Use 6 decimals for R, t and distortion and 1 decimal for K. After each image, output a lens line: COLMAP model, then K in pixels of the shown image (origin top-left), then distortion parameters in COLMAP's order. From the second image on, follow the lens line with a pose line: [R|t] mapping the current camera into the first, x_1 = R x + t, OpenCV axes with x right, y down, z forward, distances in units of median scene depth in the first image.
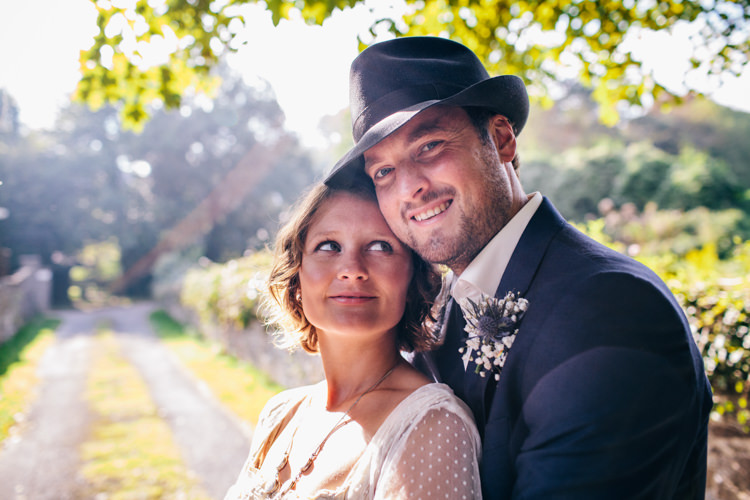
lens RADIAL K [[780.5, 0, 370.4], [0, 780.5, 248.5], [0, 0, 1]] dist [-0.005868, 0.000000]
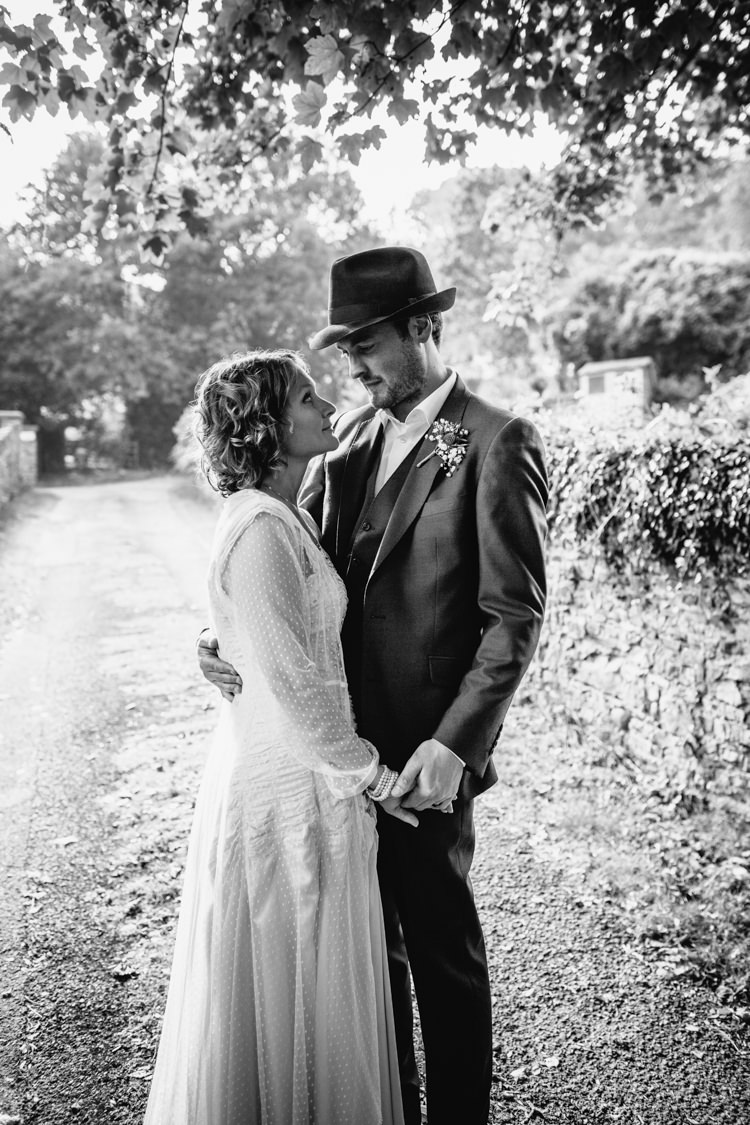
lens RADIAL K [[1170.8, 0, 381.9], [0, 1170.8, 564.5], [0, 0, 1]] dist [-0.005868, 0.000000]
pose [[0.995472, 0.012565, -0.094220, 0.036627], [0.000757, 0.990146, 0.140038, -0.001113], [0.095051, -0.139476, 0.985653, -0.149192]]
